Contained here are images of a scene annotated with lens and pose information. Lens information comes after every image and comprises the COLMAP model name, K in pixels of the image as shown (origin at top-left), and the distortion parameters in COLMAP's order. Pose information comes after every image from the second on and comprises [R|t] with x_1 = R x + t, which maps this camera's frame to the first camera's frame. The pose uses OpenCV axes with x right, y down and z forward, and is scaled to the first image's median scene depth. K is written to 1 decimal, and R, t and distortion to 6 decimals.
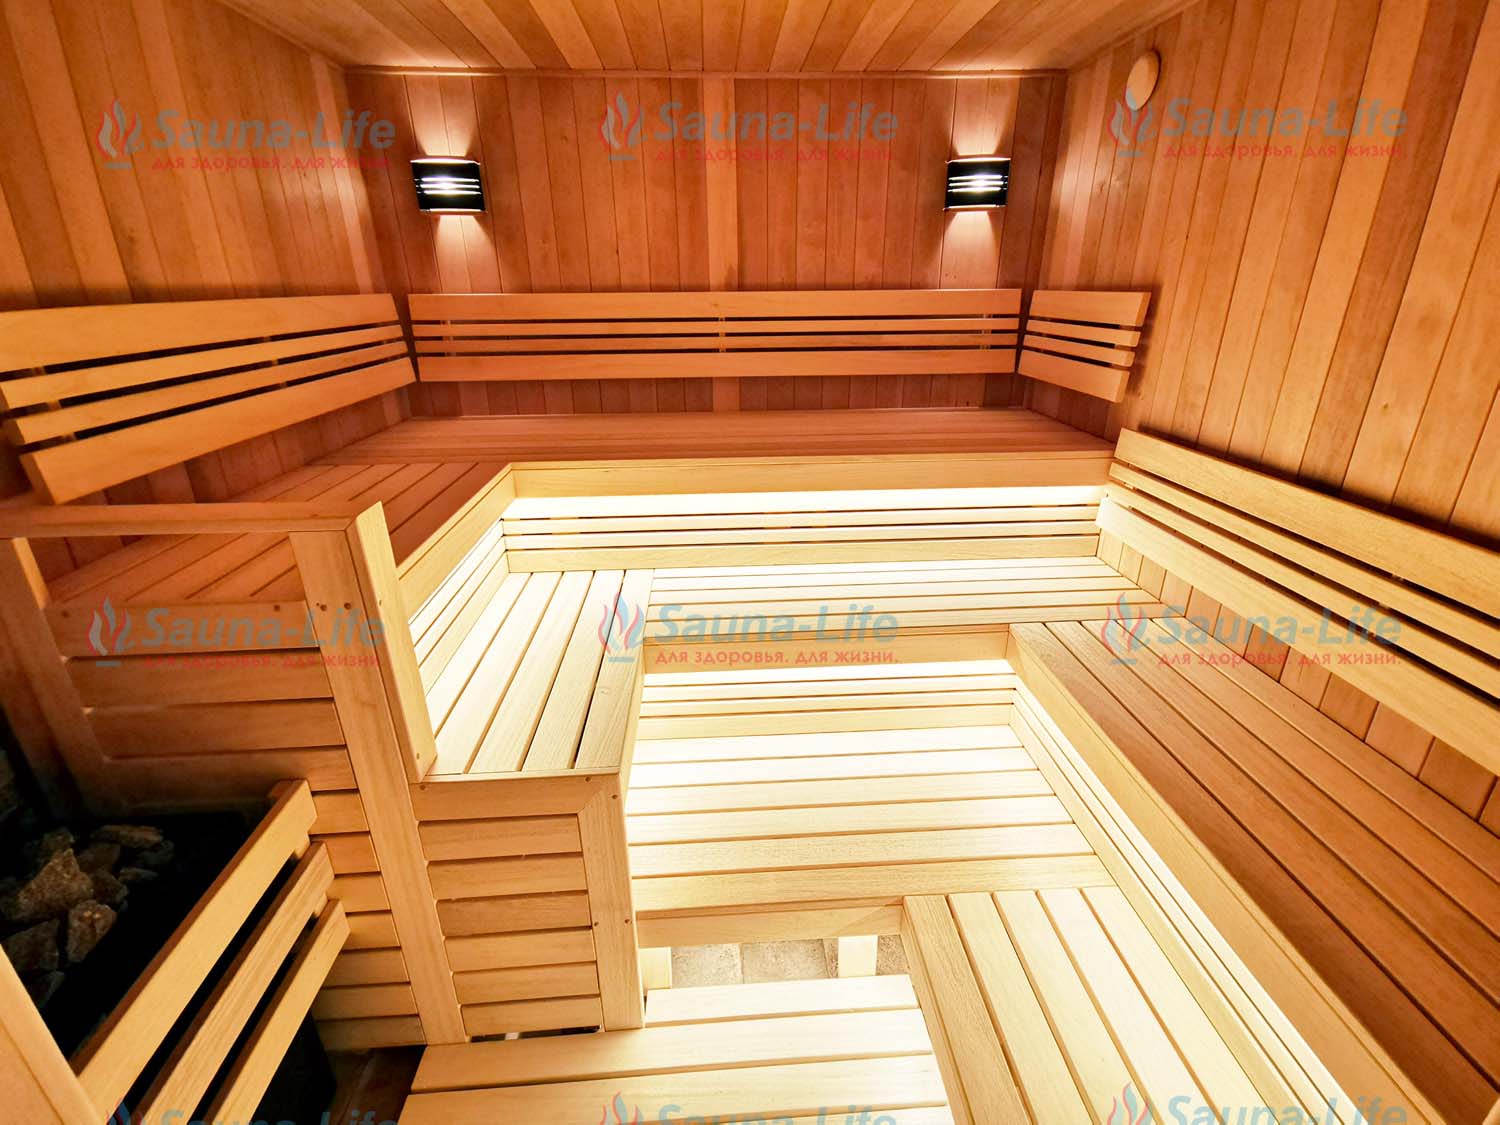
lens RADIAL K [[700.8, 0, 752.6], [0, 700.8, 565.7], [0, 0, 1]] dist [0.008378, -0.000541]
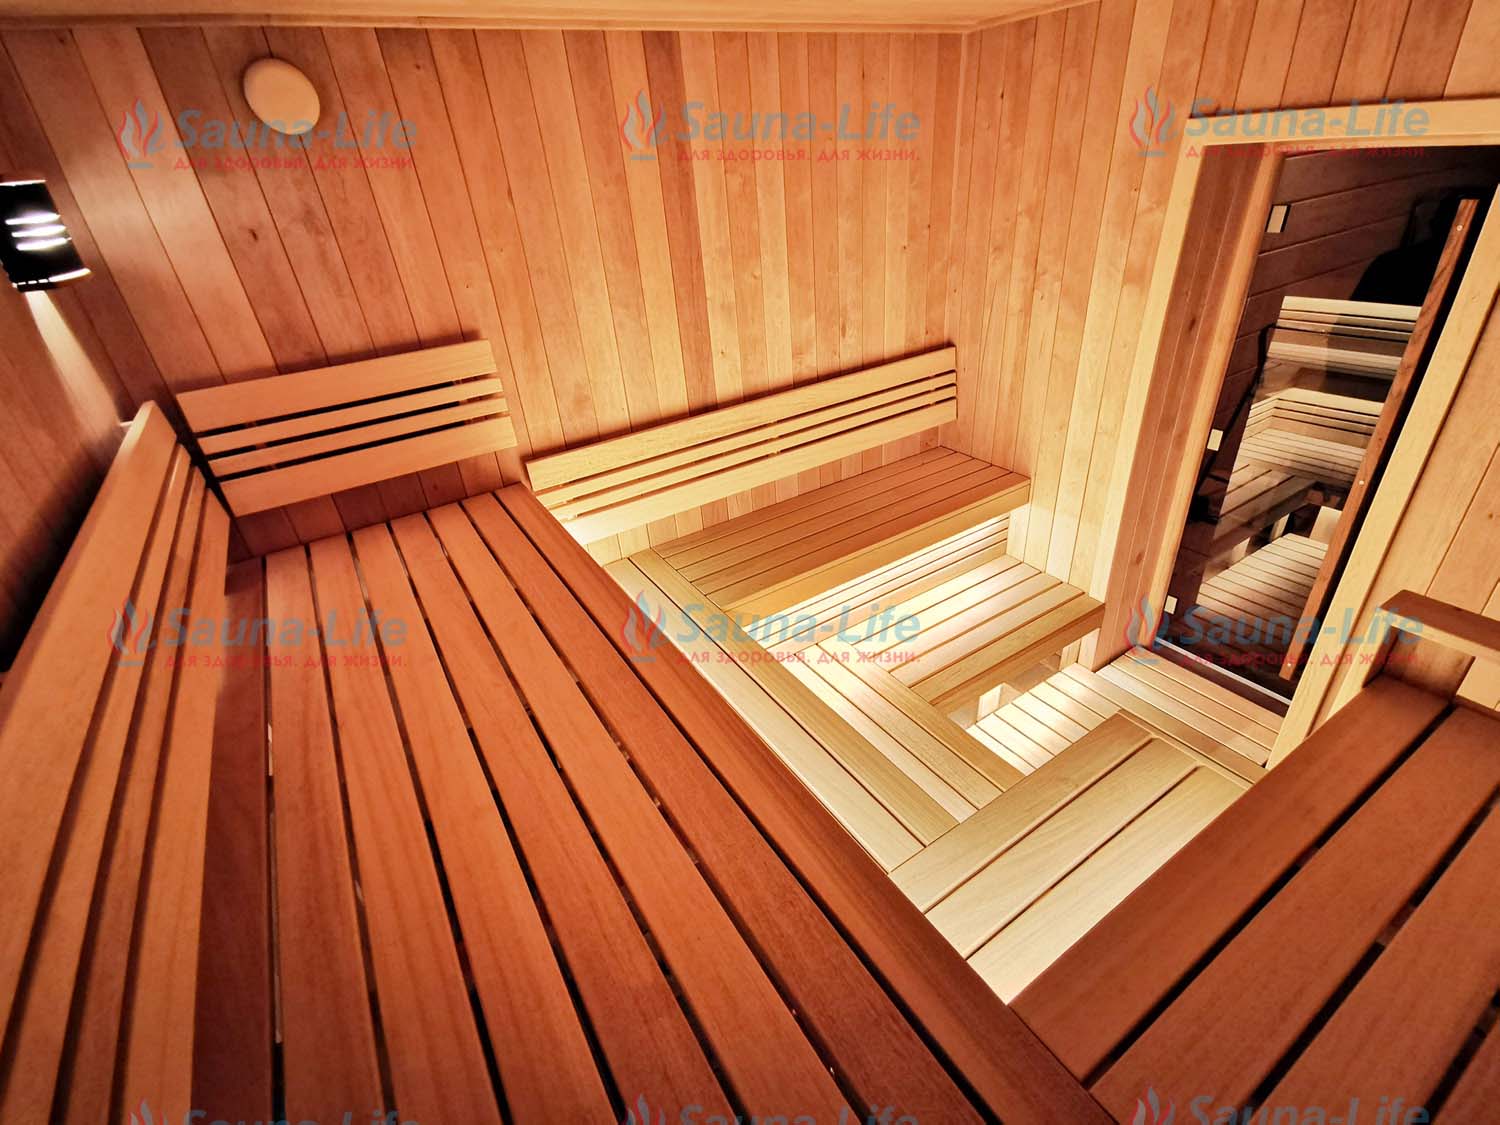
lens RADIAL K [[692.1, 0, 755.5], [0, 692.1, 546.0], [0, 0, 1]] dist [0.012782, 0.000171]
pose [[-0.472029, -0.397406, 0.786929, -0.672329], [0.402490, 0.697023, 0.593431, -0.830781], [-0.784341, 0.596848, -0.169063, 1.415313]]
